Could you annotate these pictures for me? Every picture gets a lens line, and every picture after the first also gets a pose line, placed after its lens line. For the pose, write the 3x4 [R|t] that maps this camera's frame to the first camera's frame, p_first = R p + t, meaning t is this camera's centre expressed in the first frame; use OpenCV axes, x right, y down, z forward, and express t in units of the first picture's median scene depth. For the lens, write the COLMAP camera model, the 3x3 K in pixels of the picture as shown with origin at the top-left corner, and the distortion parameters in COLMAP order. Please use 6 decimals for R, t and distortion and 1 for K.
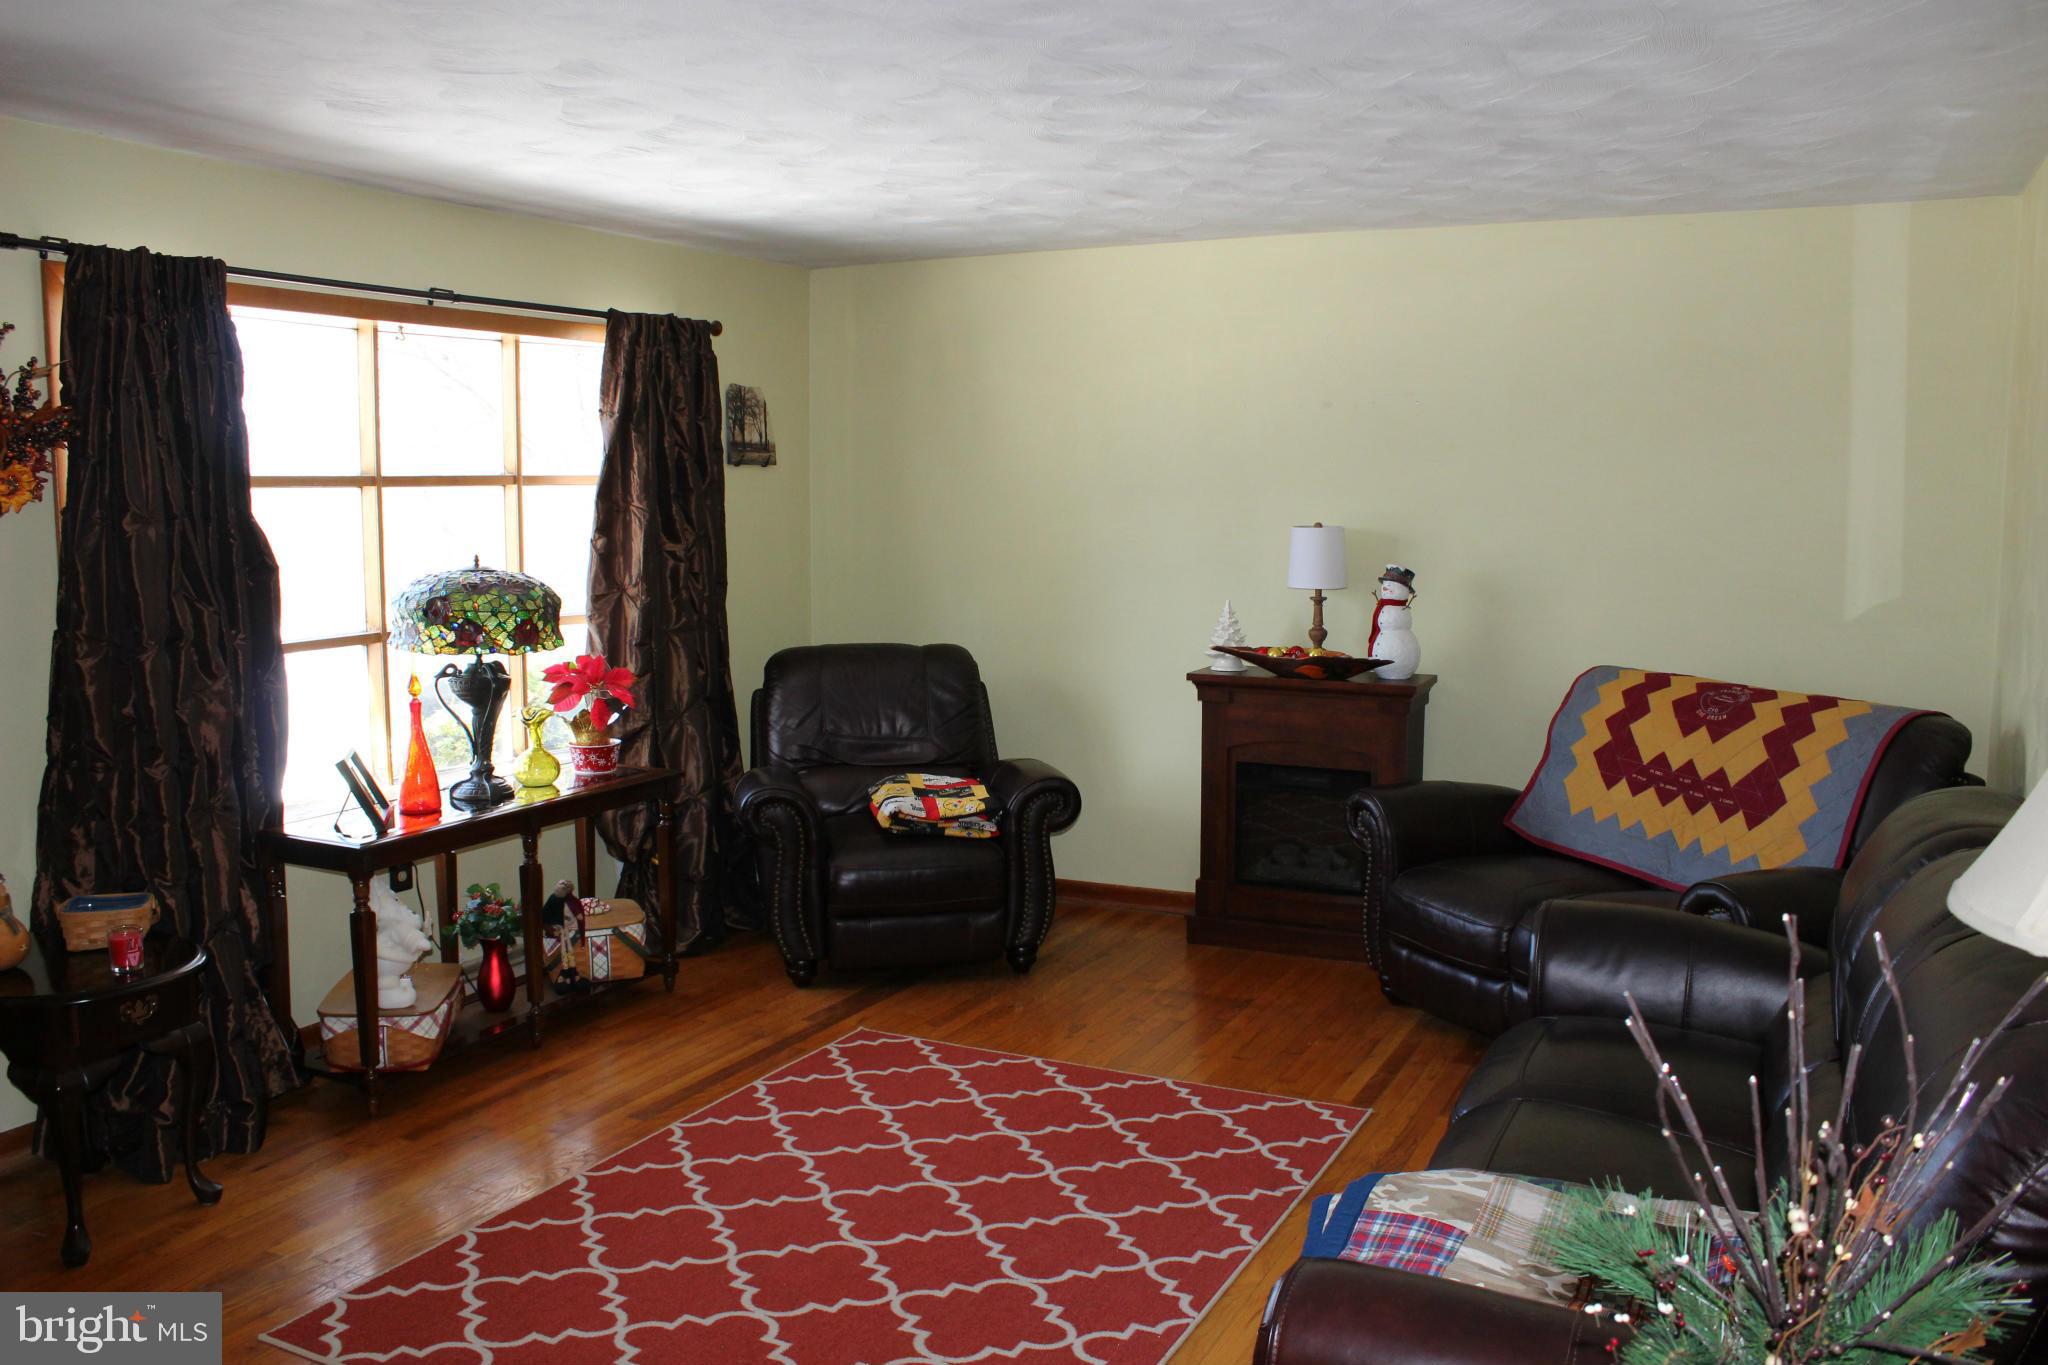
lens RADIAL K [[1690.8, 0, 1007.9], [0, 1690.8, 684.9], [0, 0, 1]] dist [-0.172198, 0.155044]
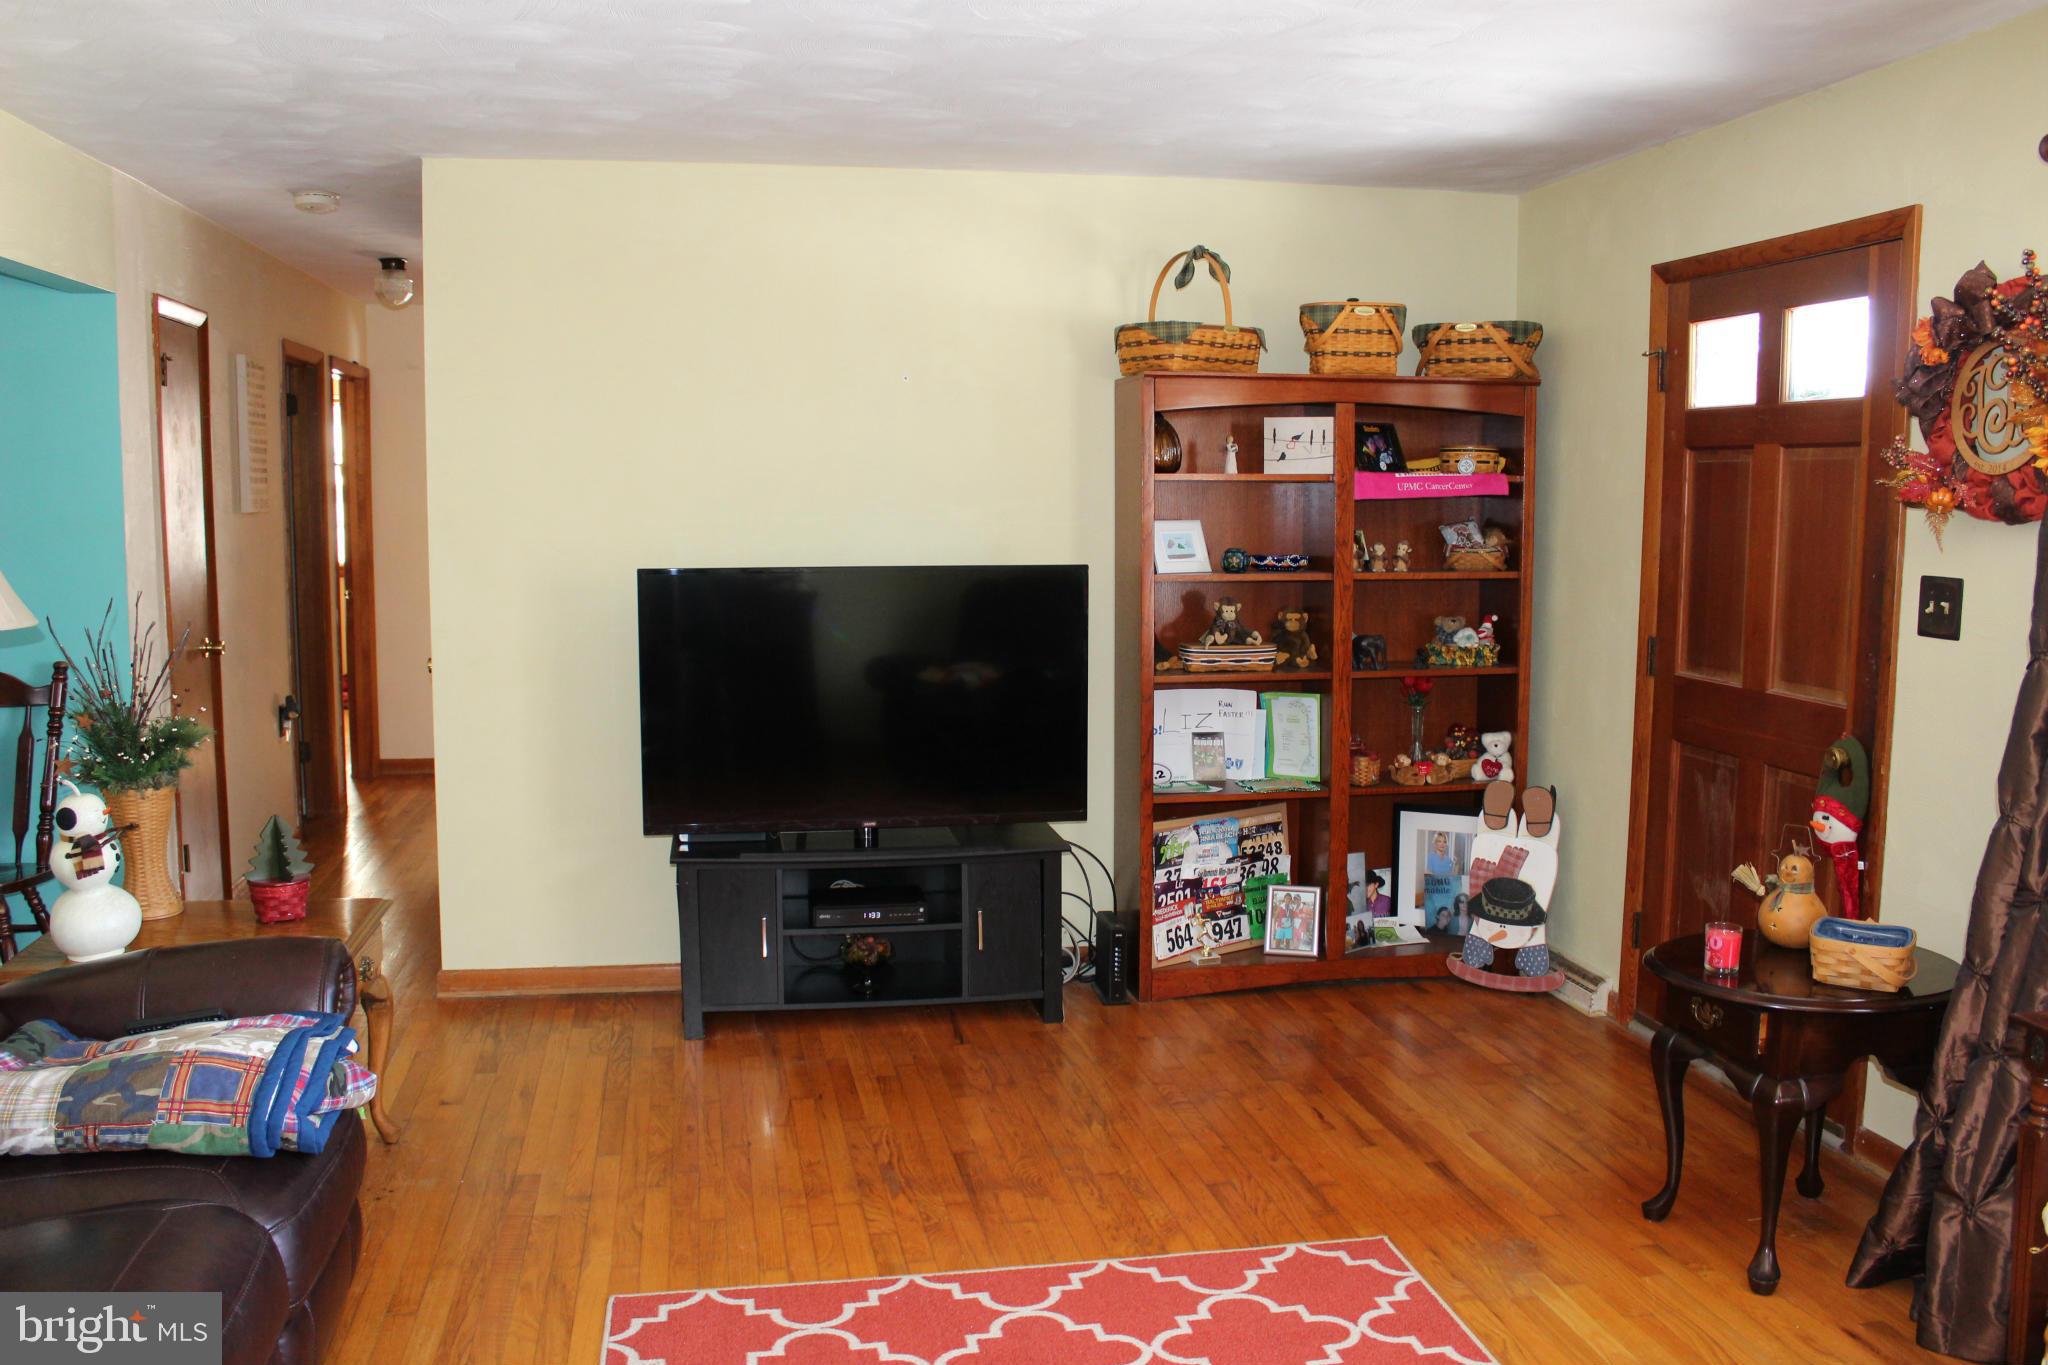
lens RADIAL K [[1690.8, 0, 1007.9], [0, 1690.8, 684.9], [0, 0, 1]] dist [-0.172198, 0.155044]
pose [[-0.806640, 0.068856, -0.587018, 0.237134], [-0.069793, 0.975145, 0.210288, -0.111352], [0.586907, 0.210597, -0.781786, 1.081859]]
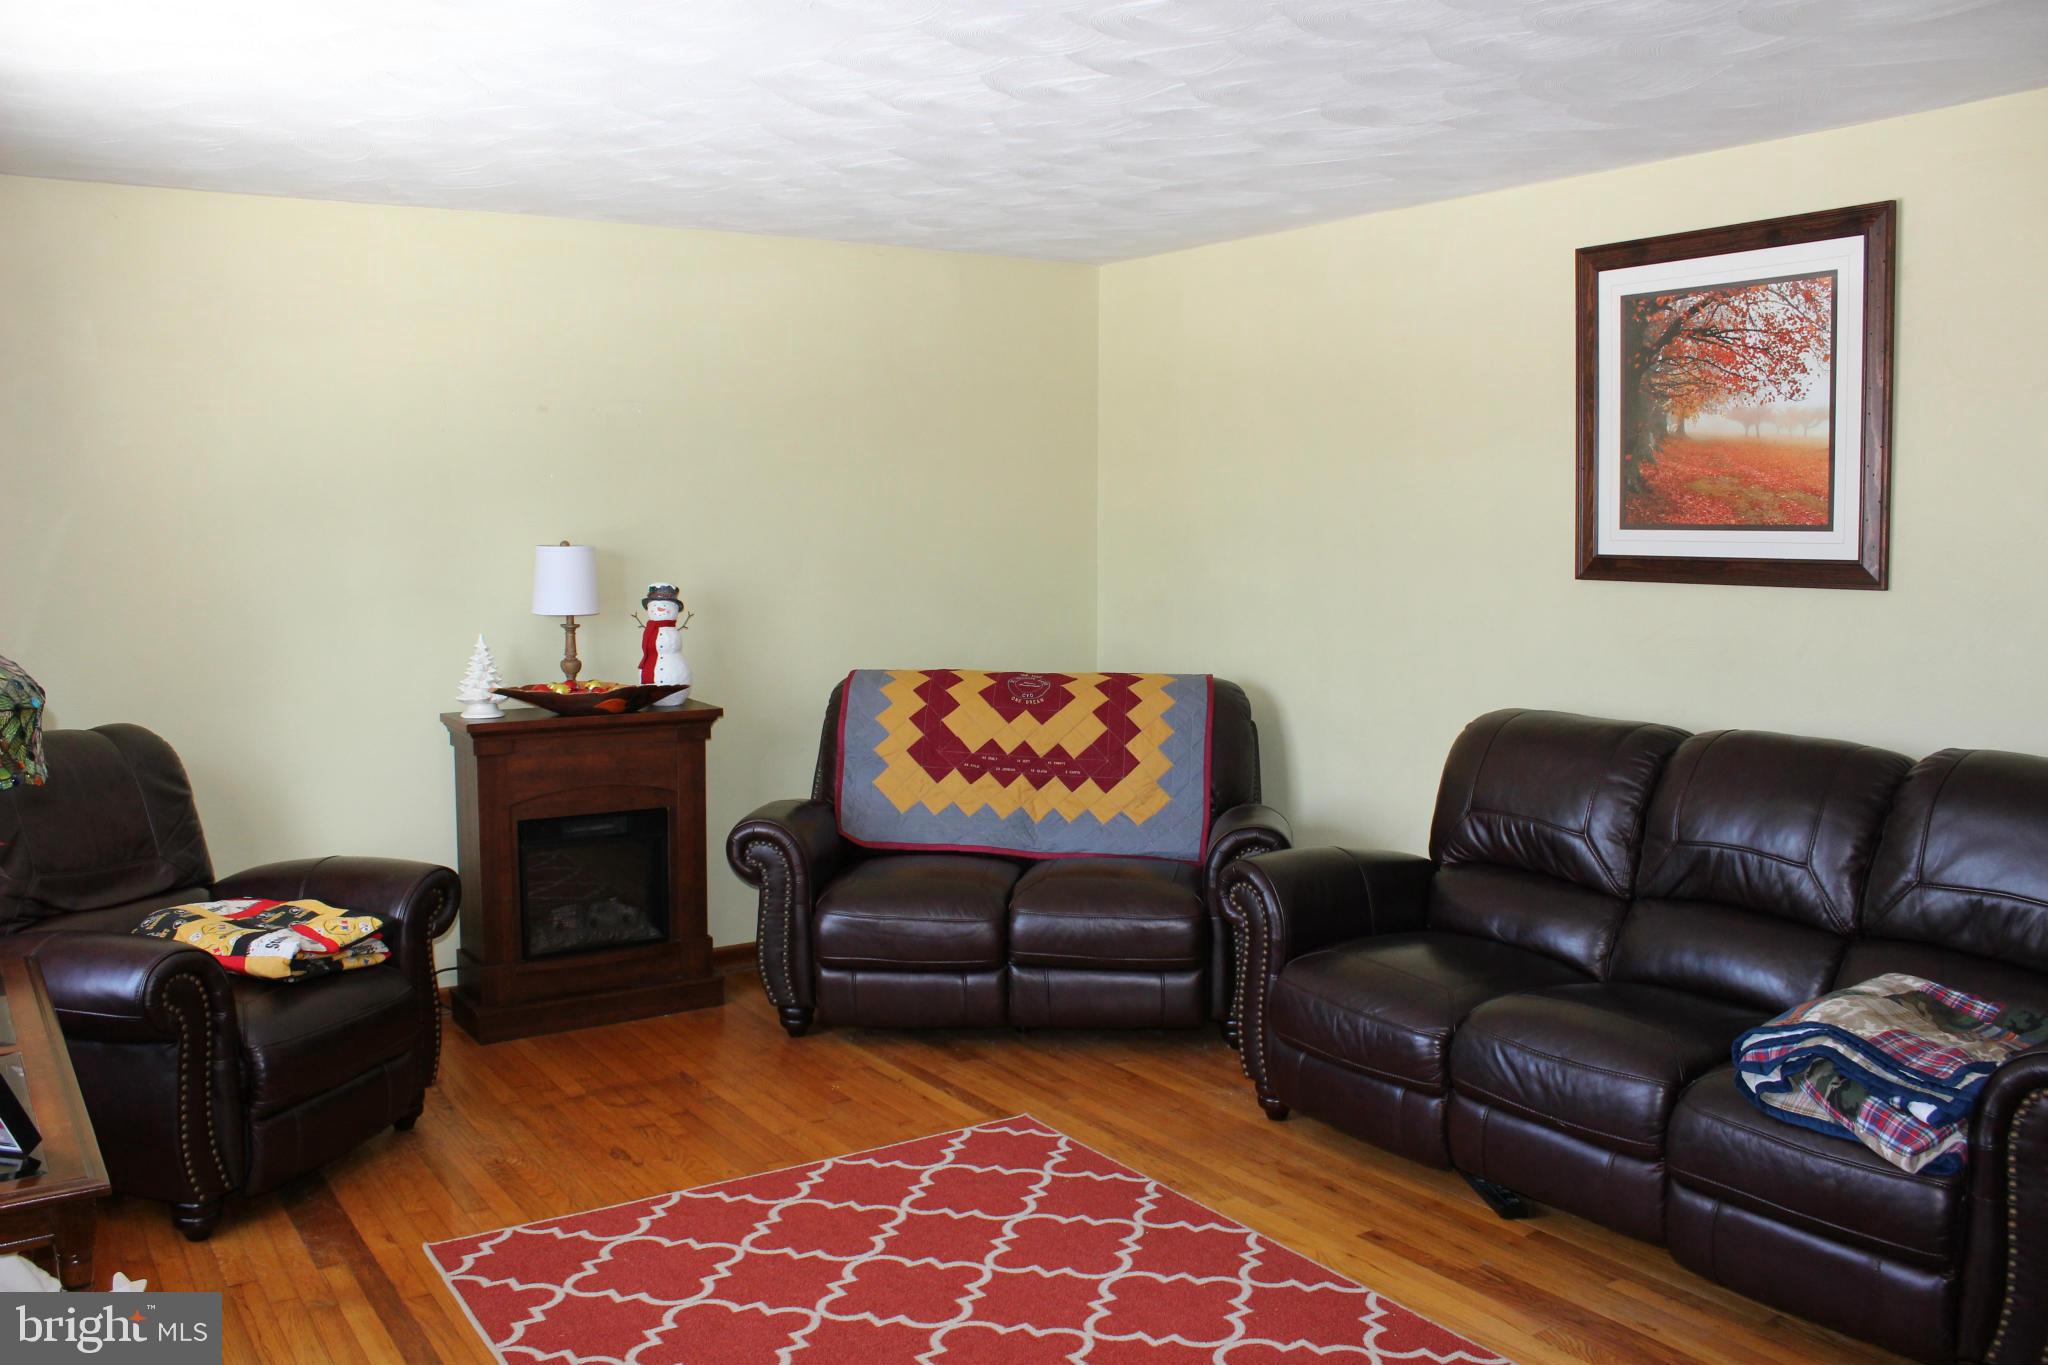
lens RADIAL K [[1690.8, 0, 1007.9], [0, 1690.8, 684.9], [0, 0, 1]] dist [-0.172198, 0.155044]
pose [[0.502439, -0.083847, 0.860537, -0.583979], [0.101761, 0.994104, 0.037446, -0.037400], [-0.858603, 0.068755, 0.508009, 0.441722]]
